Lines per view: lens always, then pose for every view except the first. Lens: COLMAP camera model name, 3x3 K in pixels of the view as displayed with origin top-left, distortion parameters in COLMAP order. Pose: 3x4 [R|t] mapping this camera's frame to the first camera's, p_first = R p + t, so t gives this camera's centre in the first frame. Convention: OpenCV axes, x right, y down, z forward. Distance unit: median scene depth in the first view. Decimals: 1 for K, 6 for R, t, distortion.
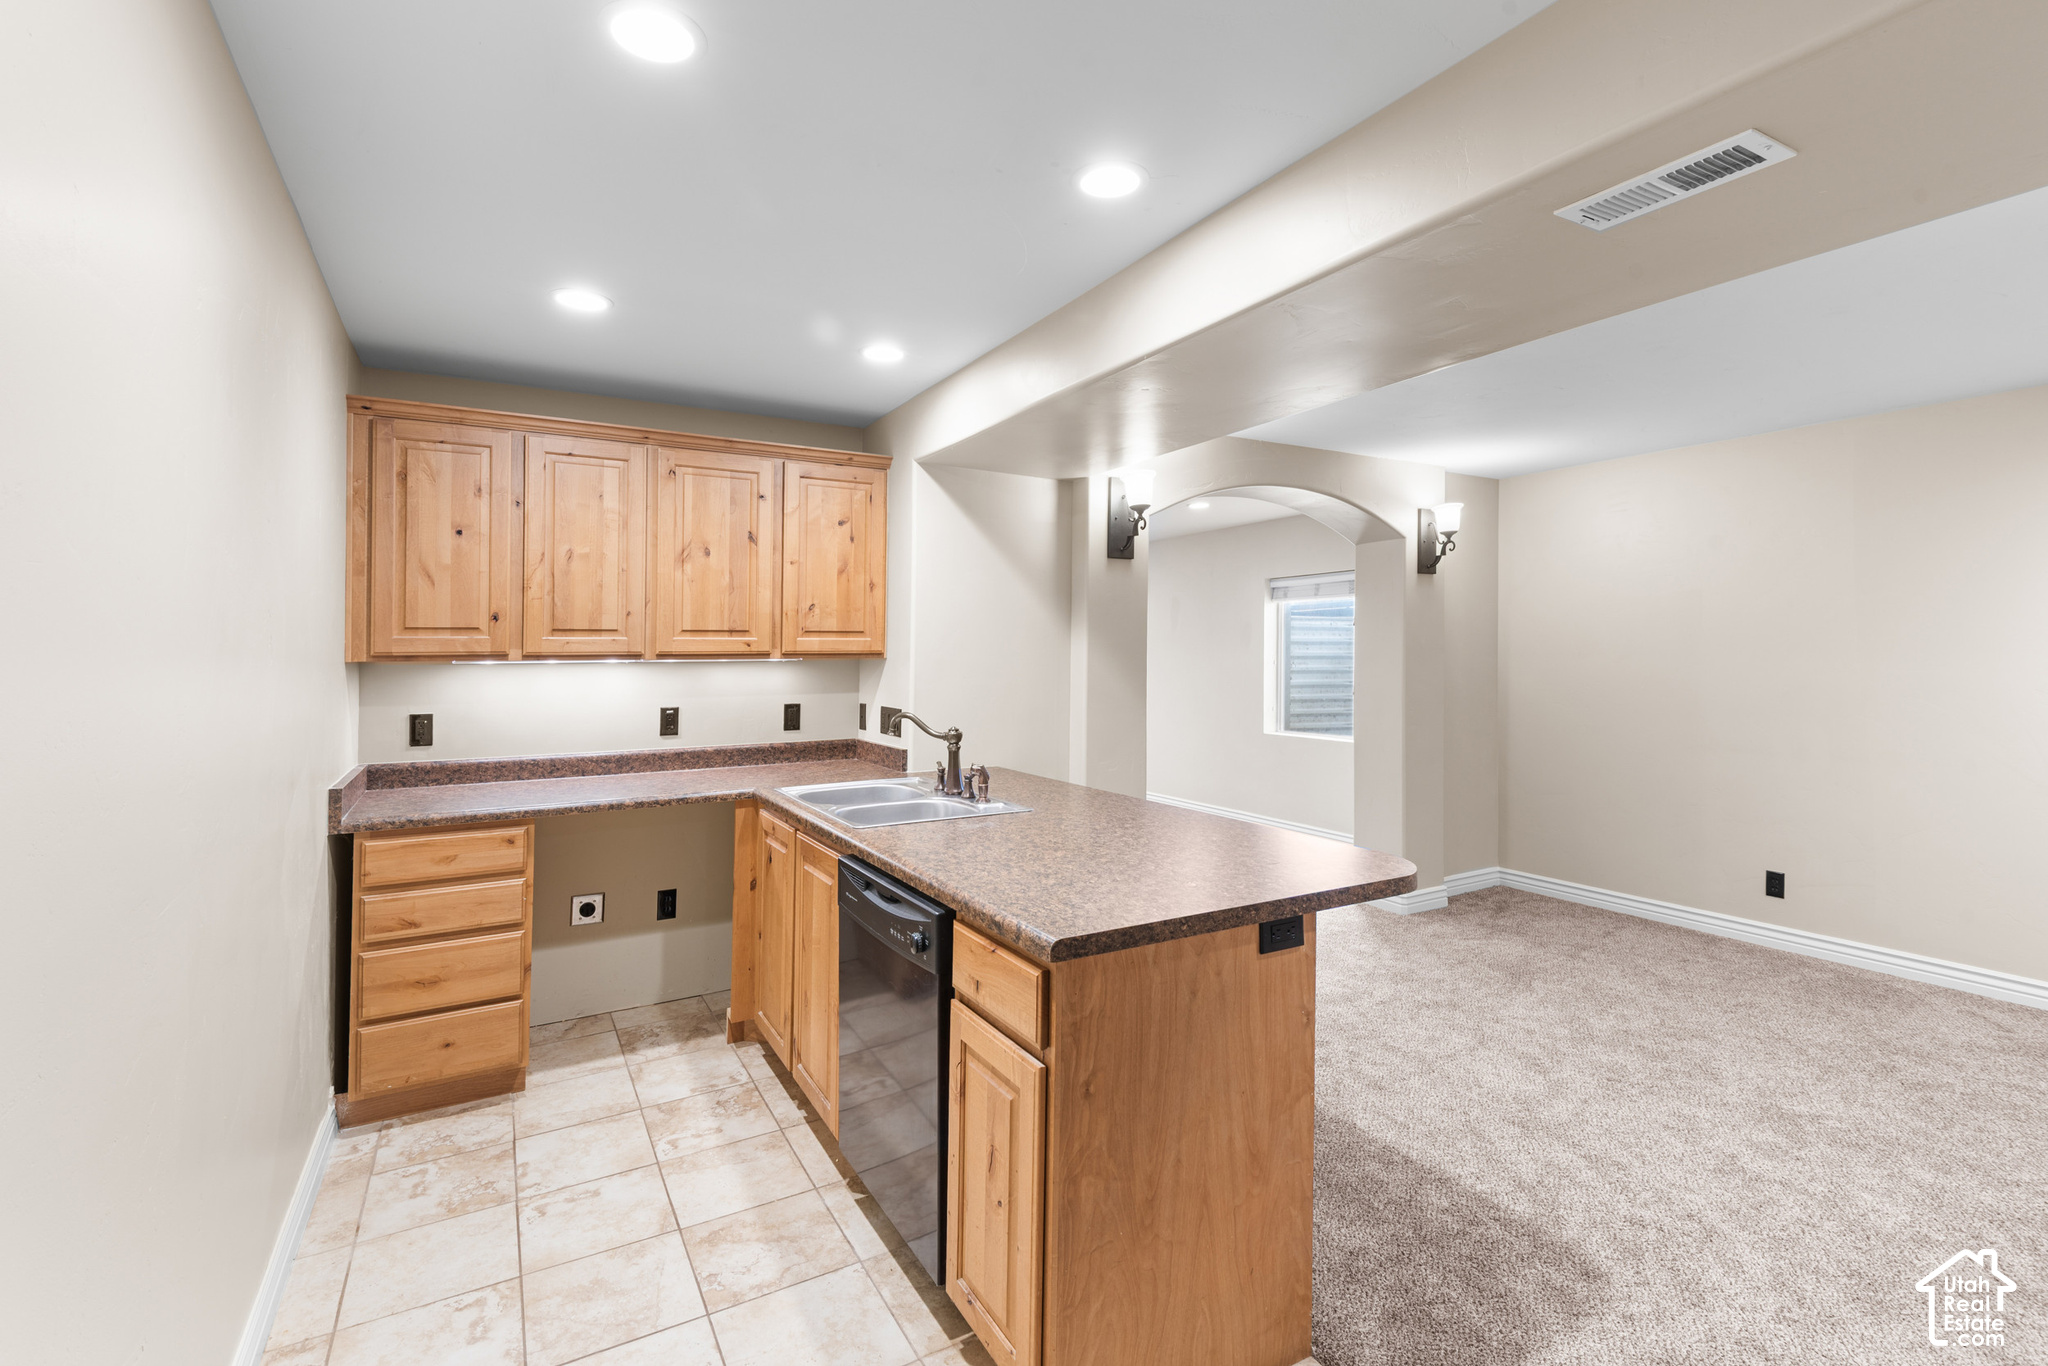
lens RADIAL K [[919.7, 0, 1020.4], [0, 919.7, 657.8], [0, 0, 1]] dist [0.047476, -0.024444]
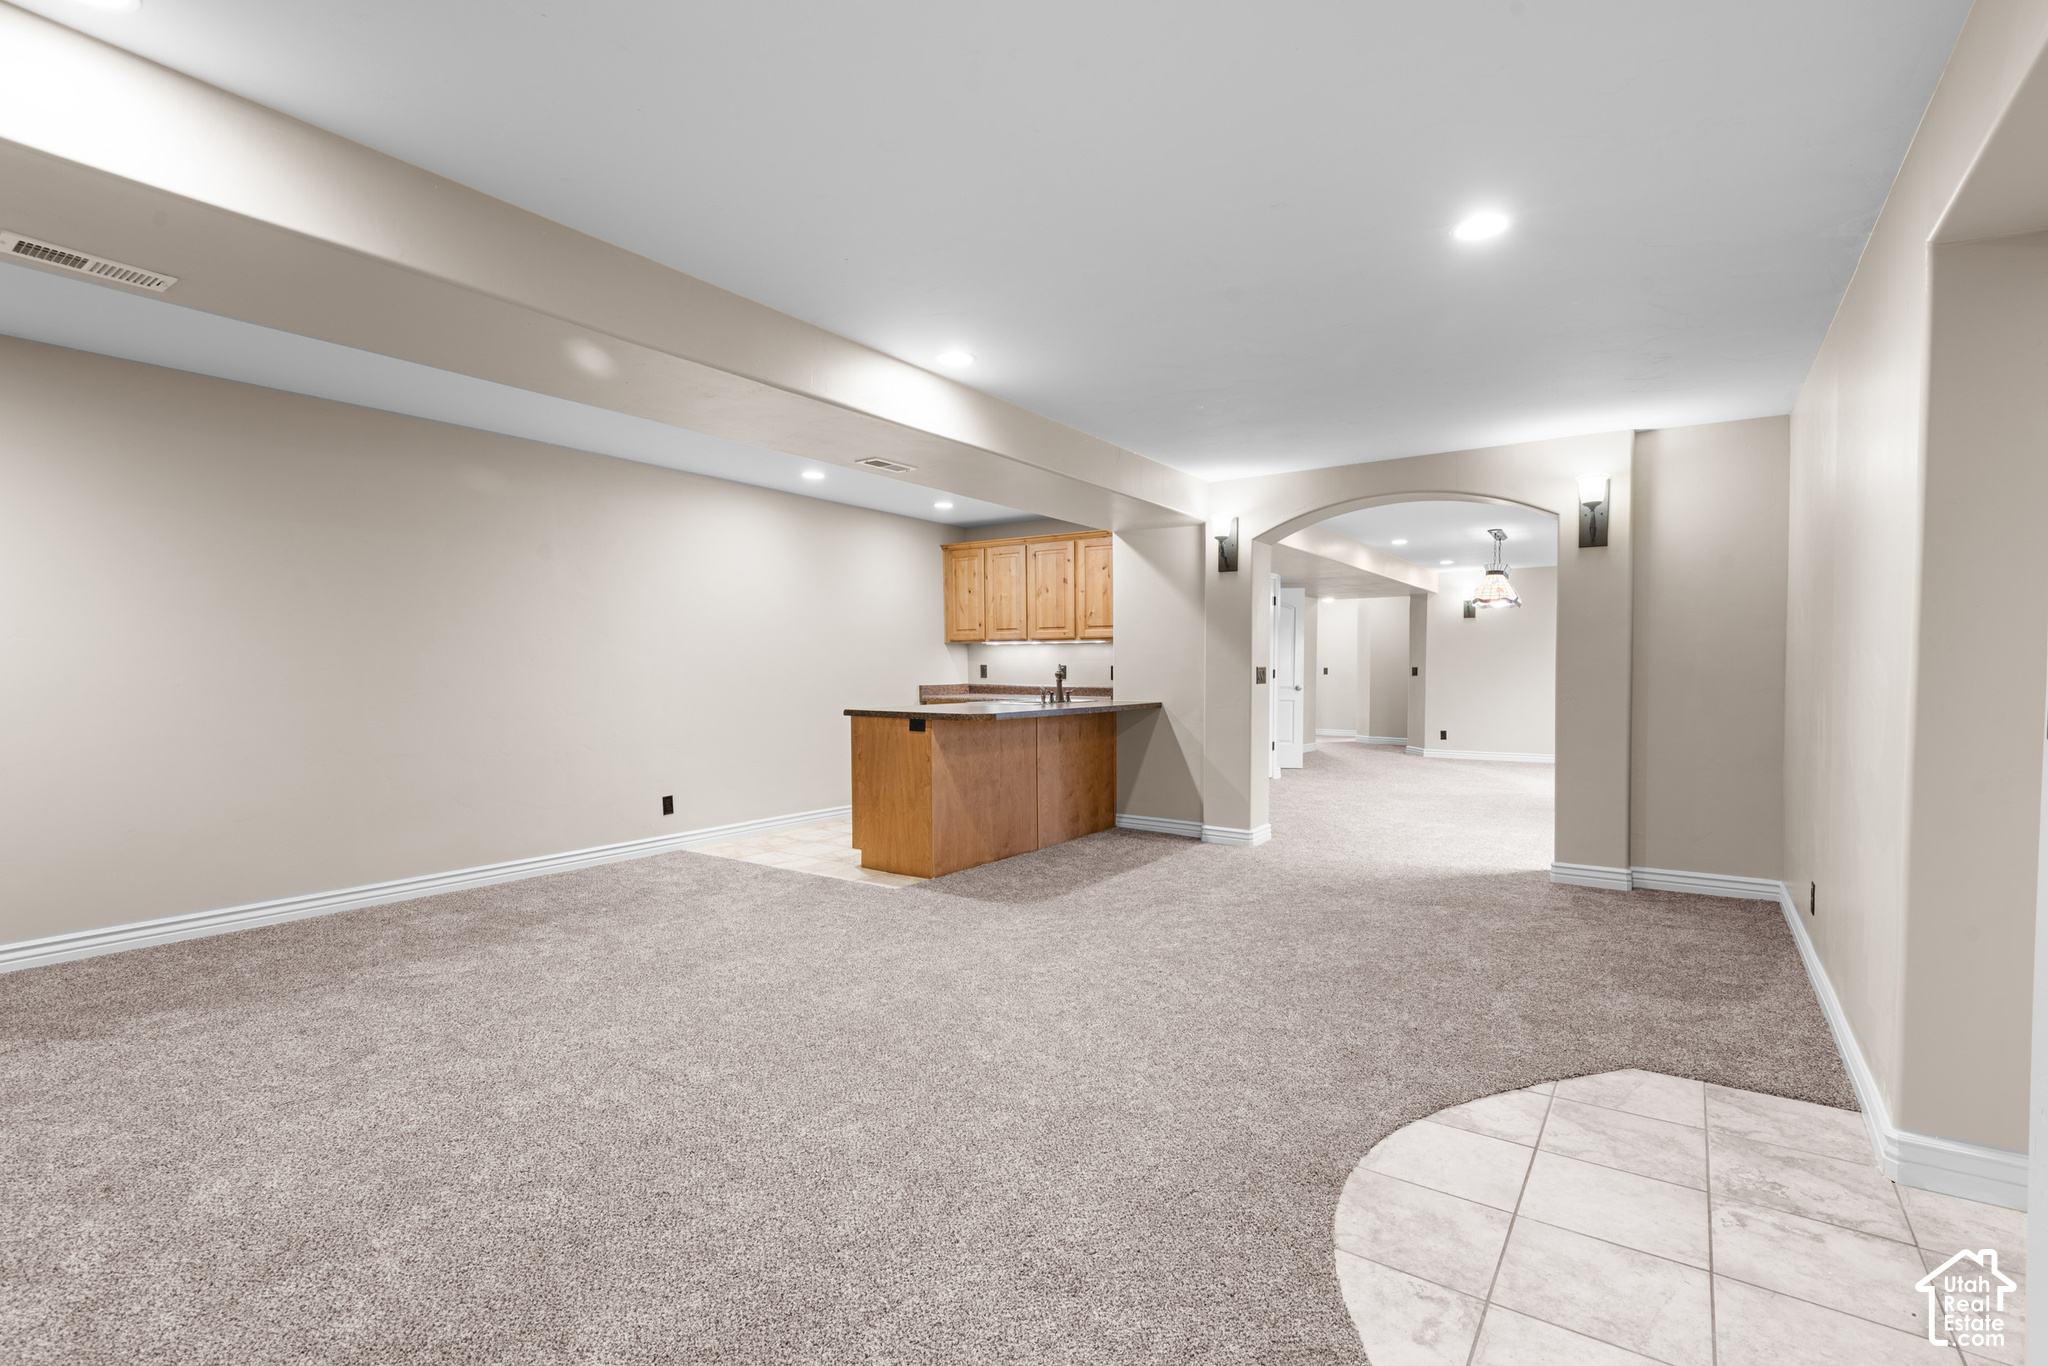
lens RADIAL K [[939.5, 0, 1031.3], [0, 939.5, 736.8], [0, 0, 1]] dist [-0.000379, -0.000090]
pose [[0.429589, 0.073155, -0.900057, 1.688260], [-0.008718, 0.997003, 0.076874, 0.057970], [0.902983, -0.025178, 0.428939, 0.034519]]
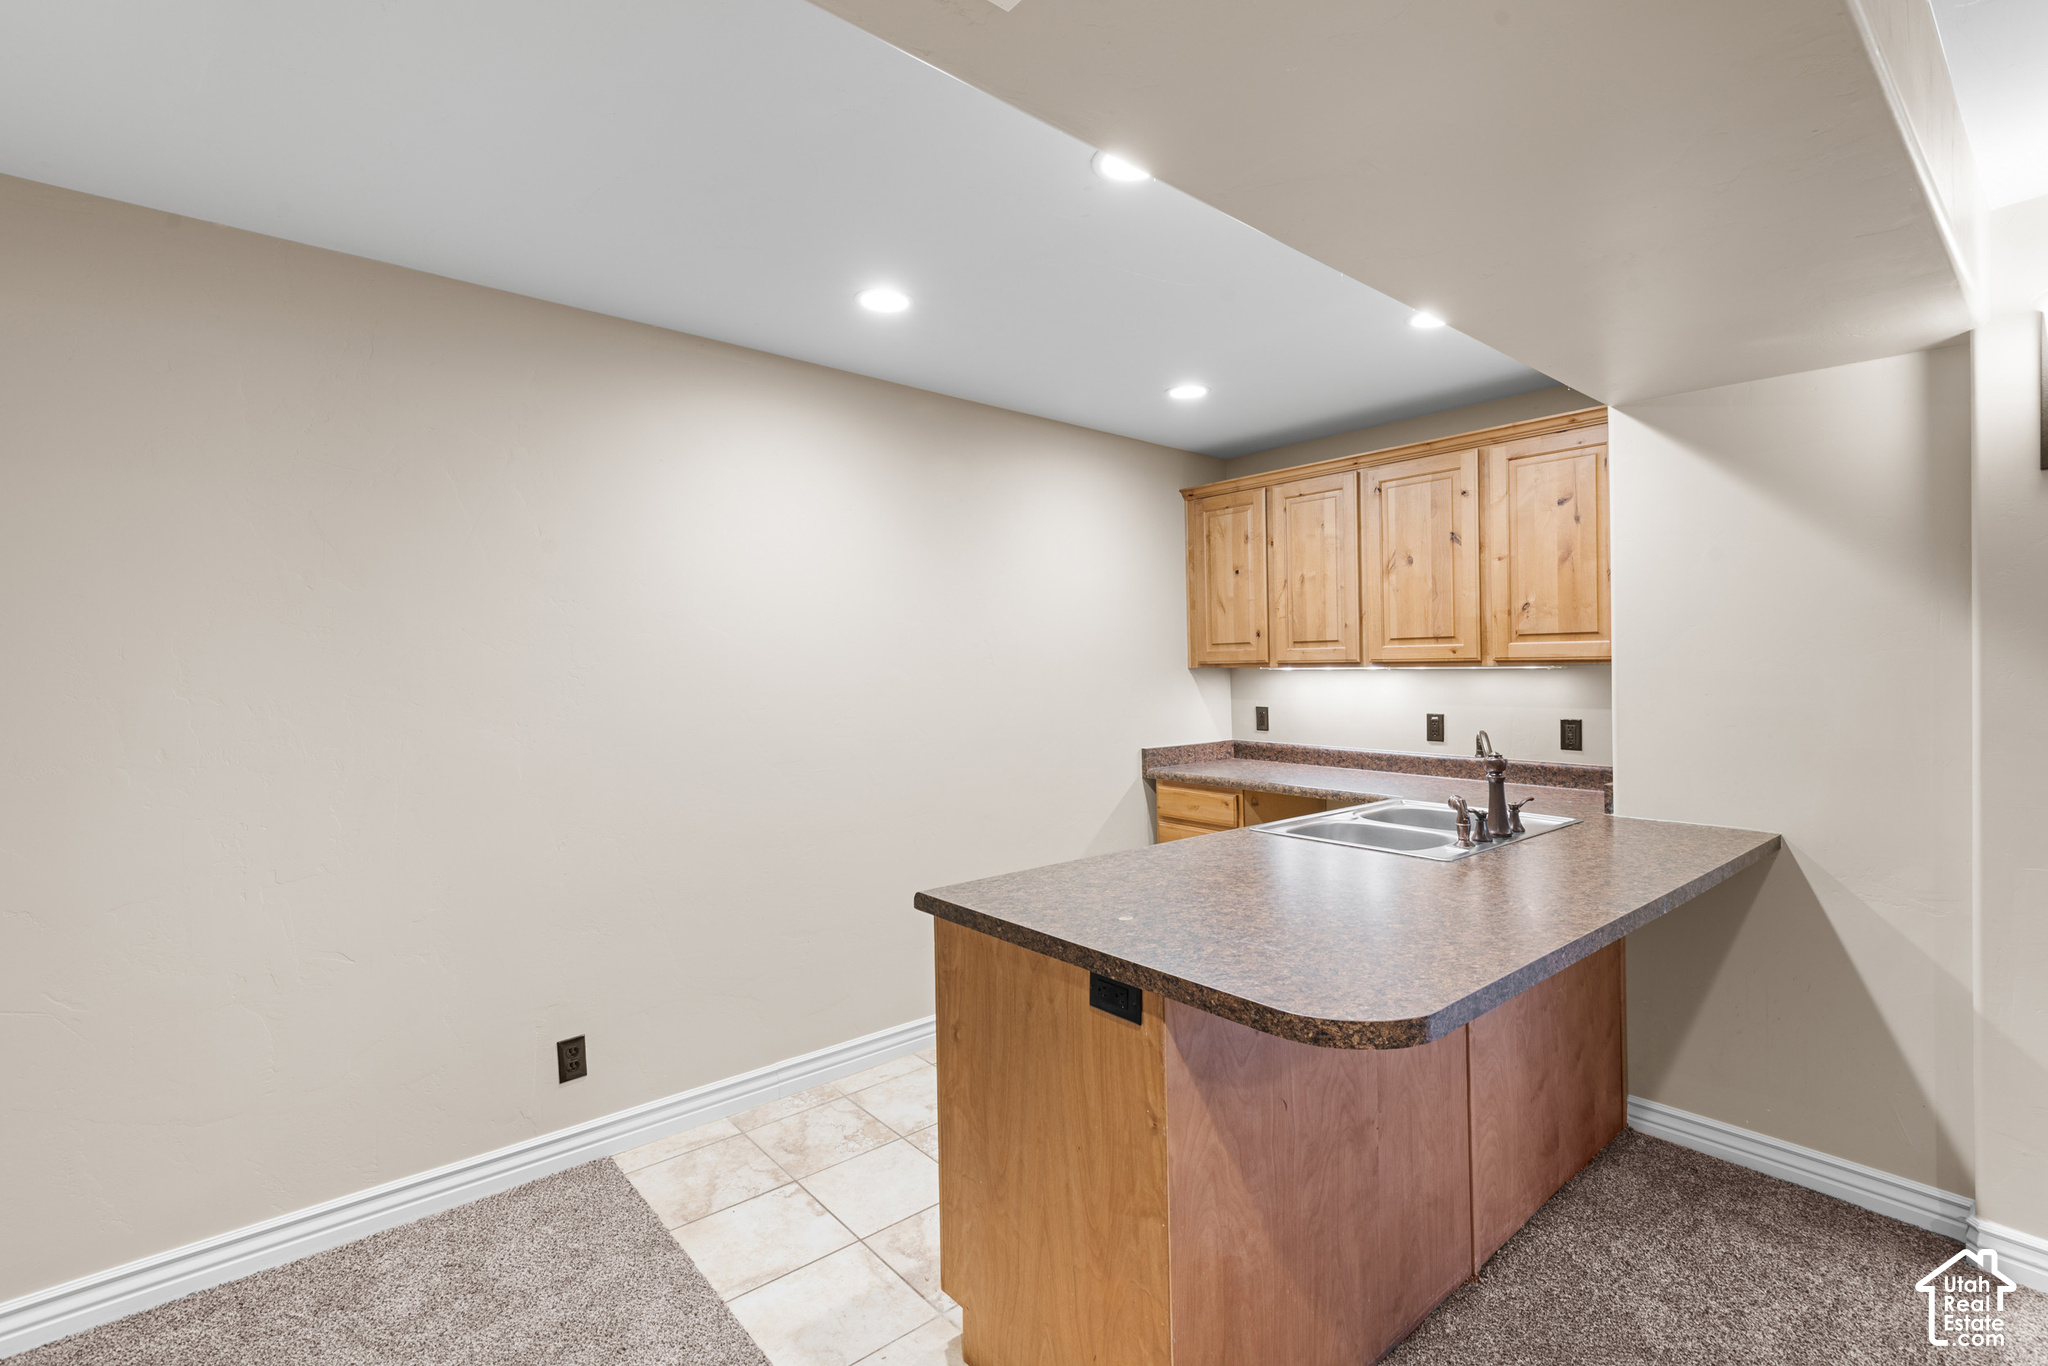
lens RADIAL K [[919.7, 0, 1020.4], [0, 919.7, 657.8], [0, 0, 1]] dist [0.047476, -0.024444]
pose [[0.180926, -0.005011, -0.983484, 0.606257], [0.003996, 0.999983, -0.004360, -0.005690], [0.983489, -0.003141, 0.180943, 0.417780]]
